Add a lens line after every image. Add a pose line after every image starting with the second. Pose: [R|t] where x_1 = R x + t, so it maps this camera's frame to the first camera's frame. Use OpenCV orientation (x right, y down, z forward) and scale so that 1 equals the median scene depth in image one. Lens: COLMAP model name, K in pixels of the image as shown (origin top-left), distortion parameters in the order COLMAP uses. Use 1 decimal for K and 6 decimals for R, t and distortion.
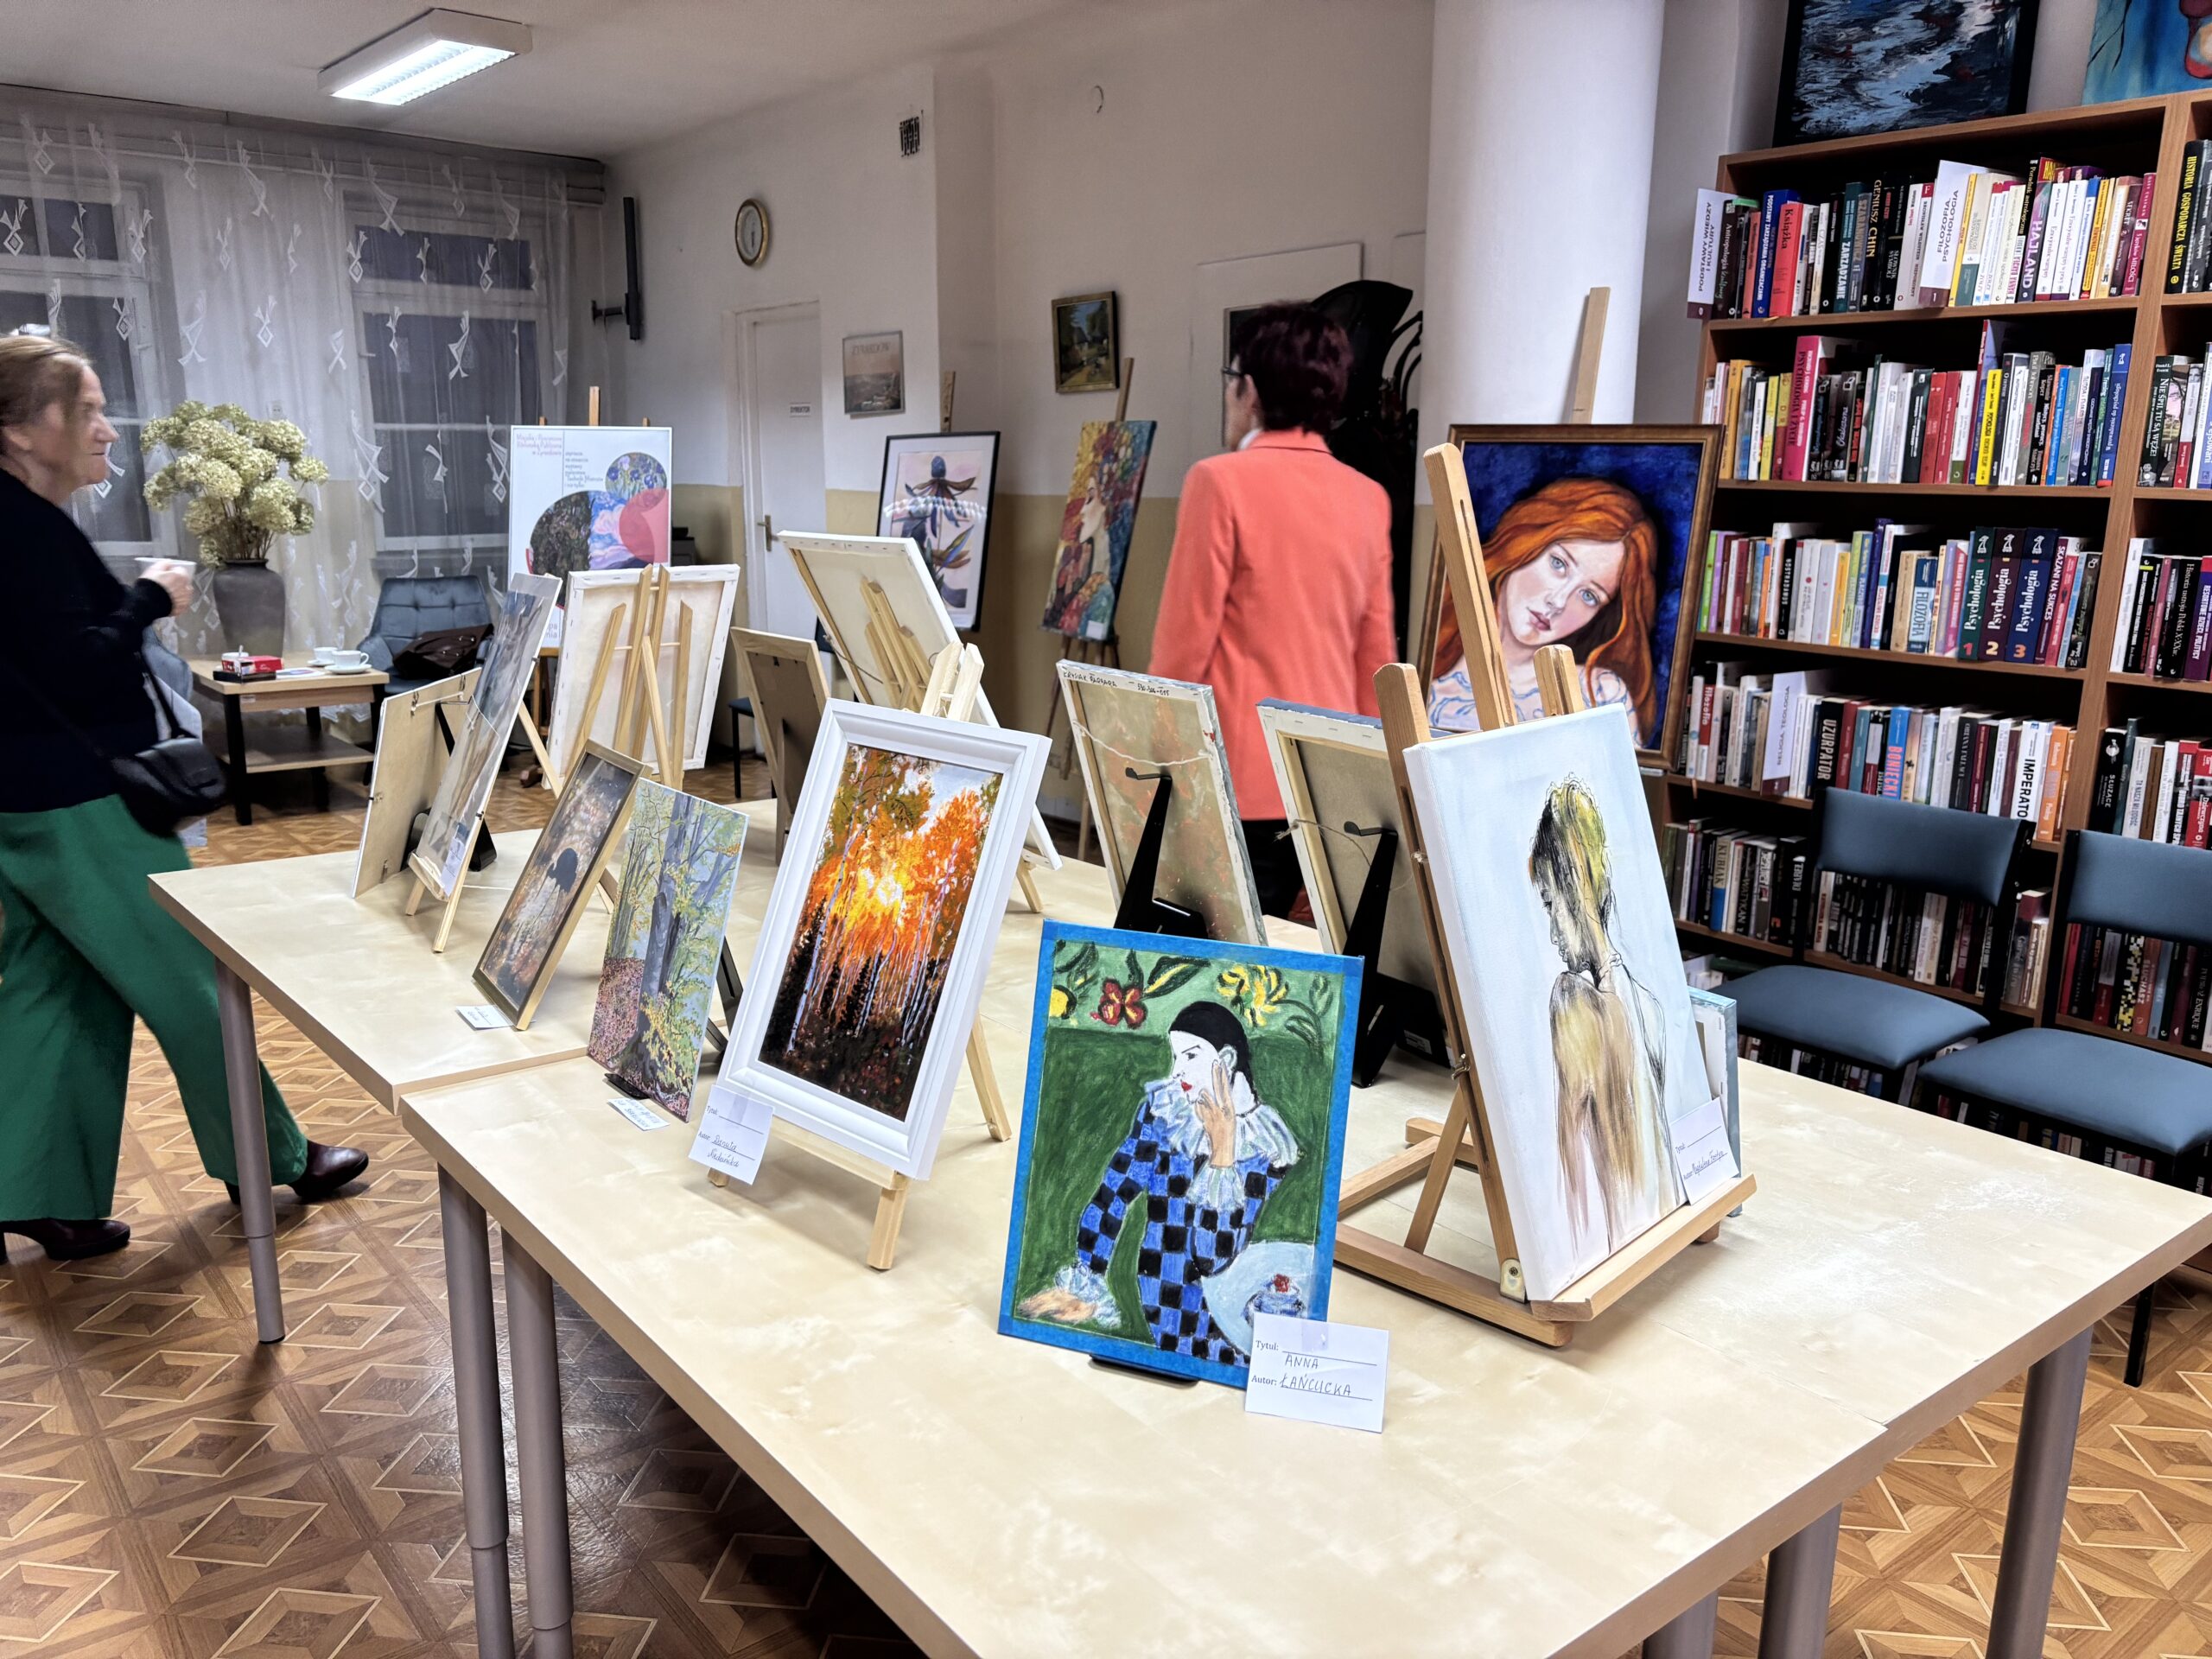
lens RADIAL K [[1699.7, 0, 1101.9], [0, 1699.7, 828.1], [0, 0, 1]] dist [0.055840, -0.059588]
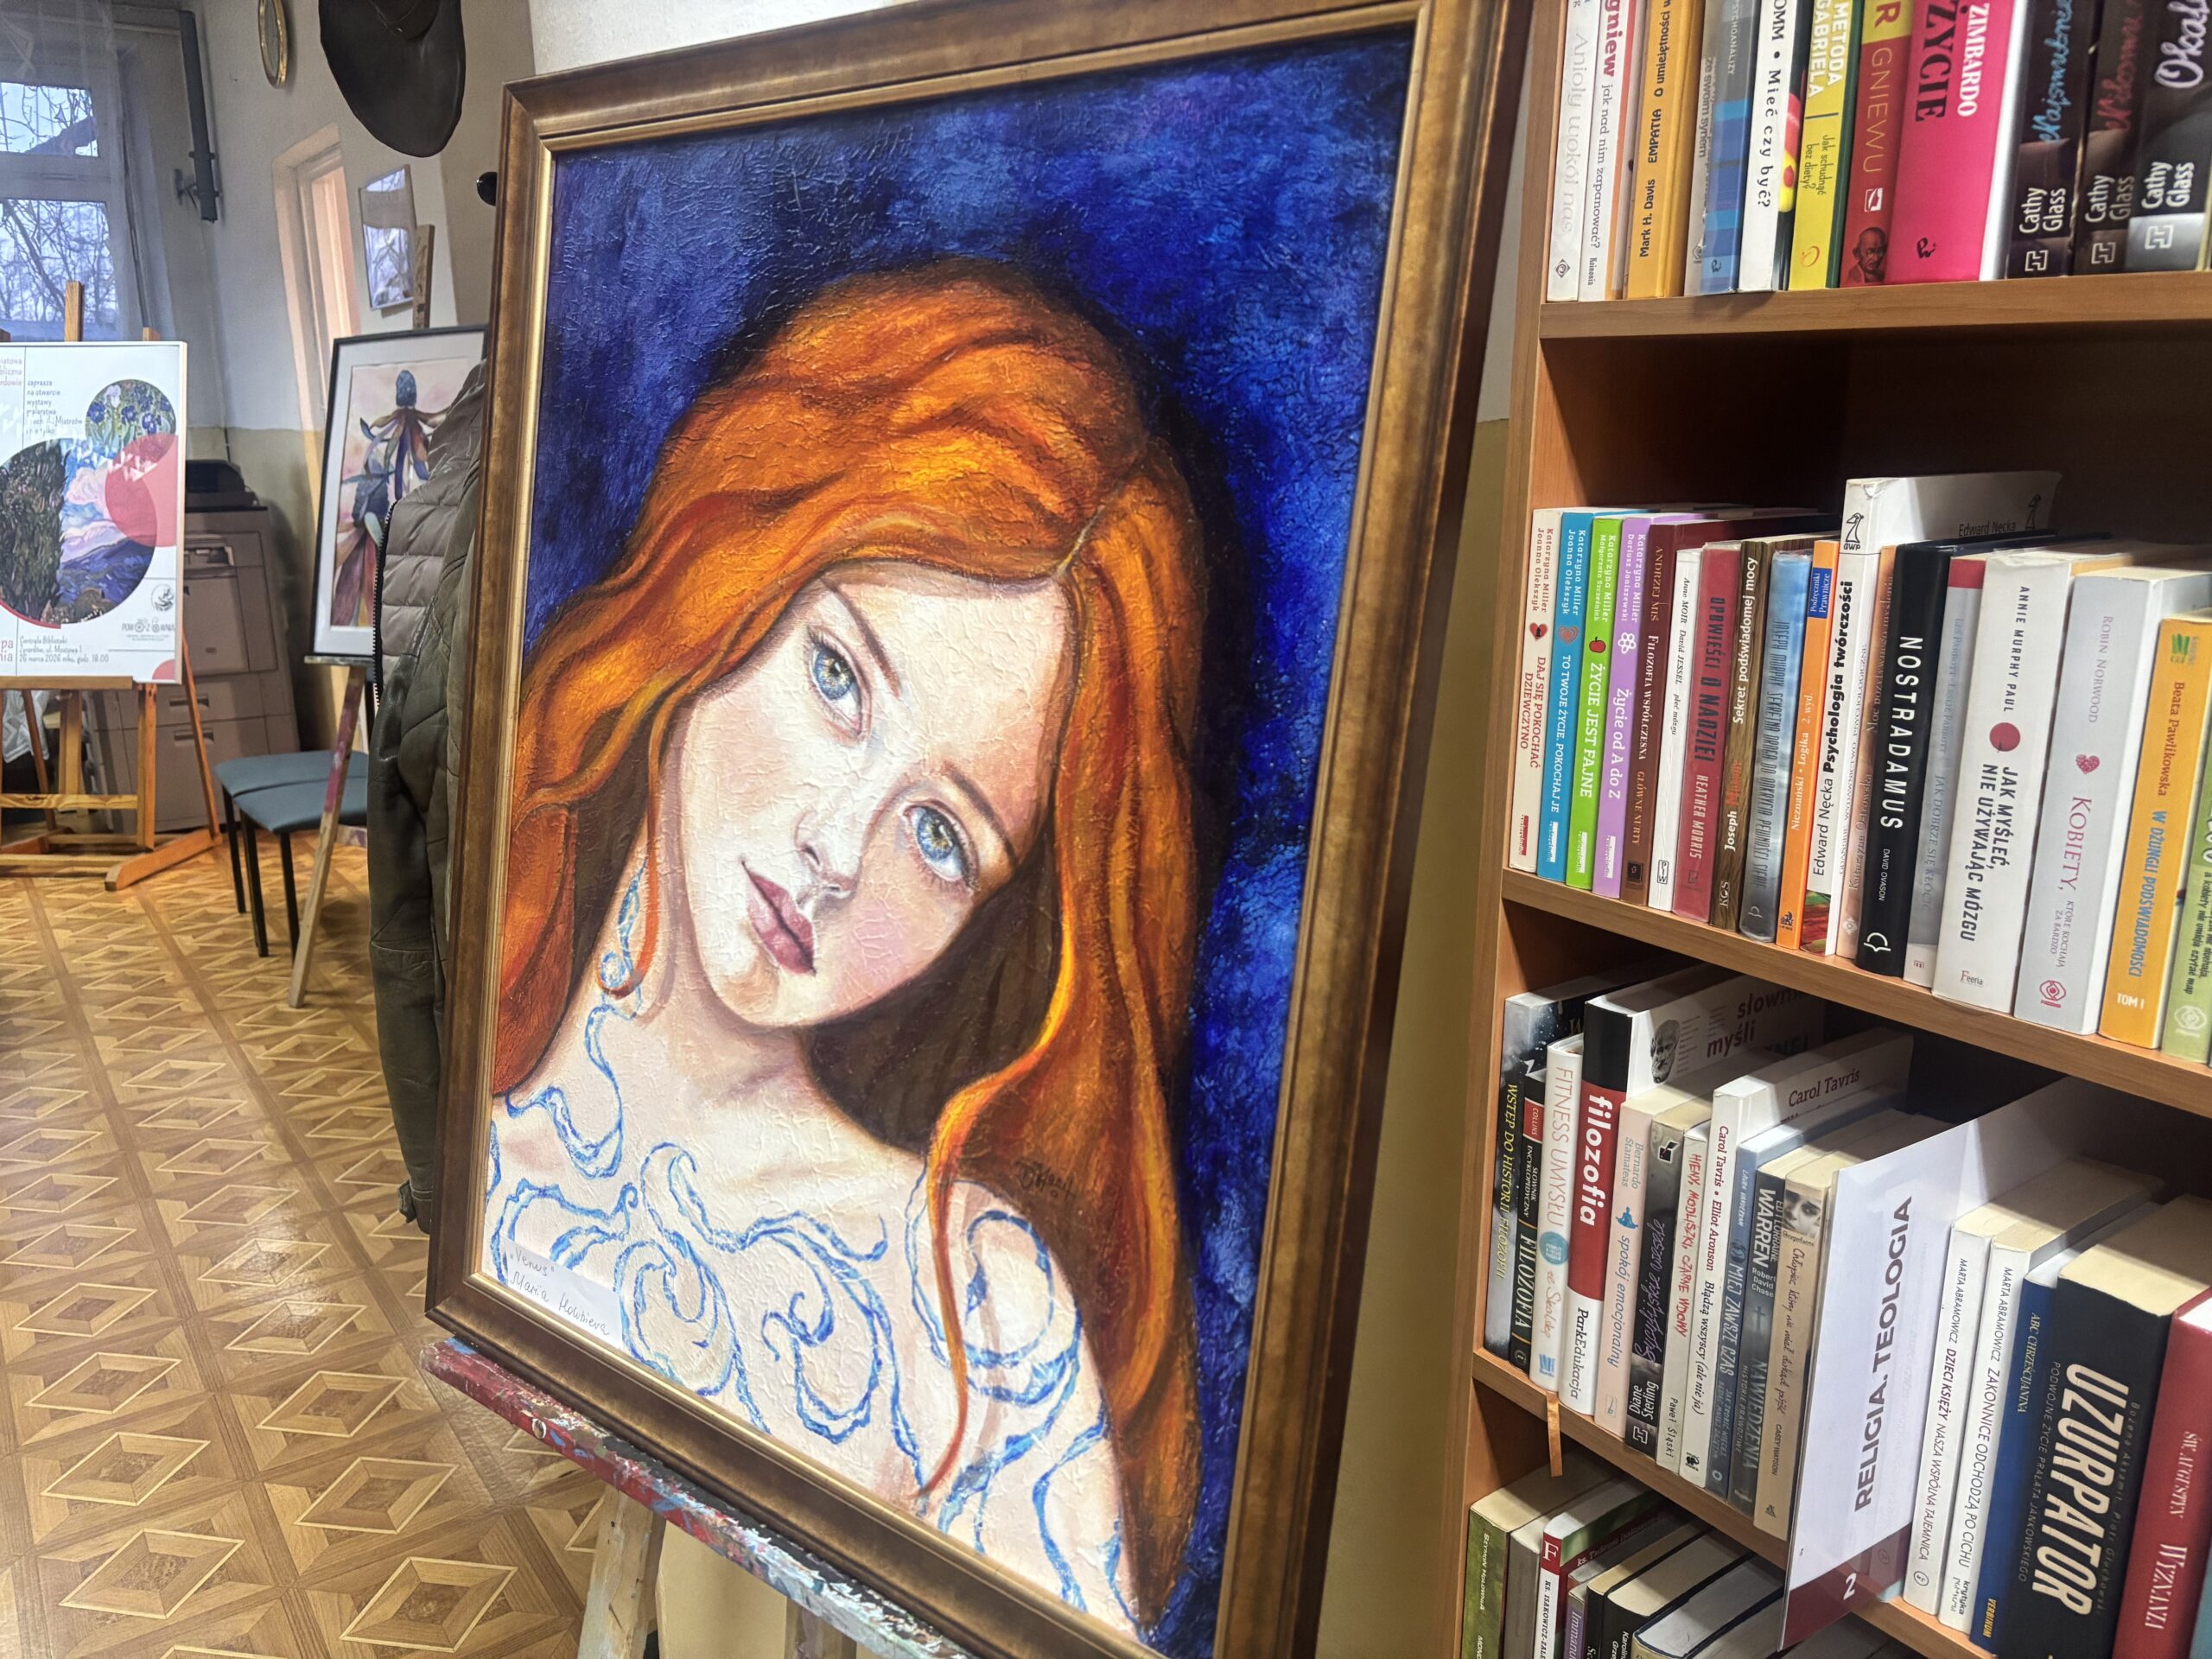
lens RADIAL K [[1699.7, 0, 1088.4], [0, 1699.7, 831.8], [0, 0, 1]] dist [0.055840, -0.059588]
pose [[0.998033, 0.001759, -0.062670, 0.308261], [0.000000, 0.999606, 0.028052, -0.138461], [0.062694, -0.027997, 0.997640, 0.770440]]
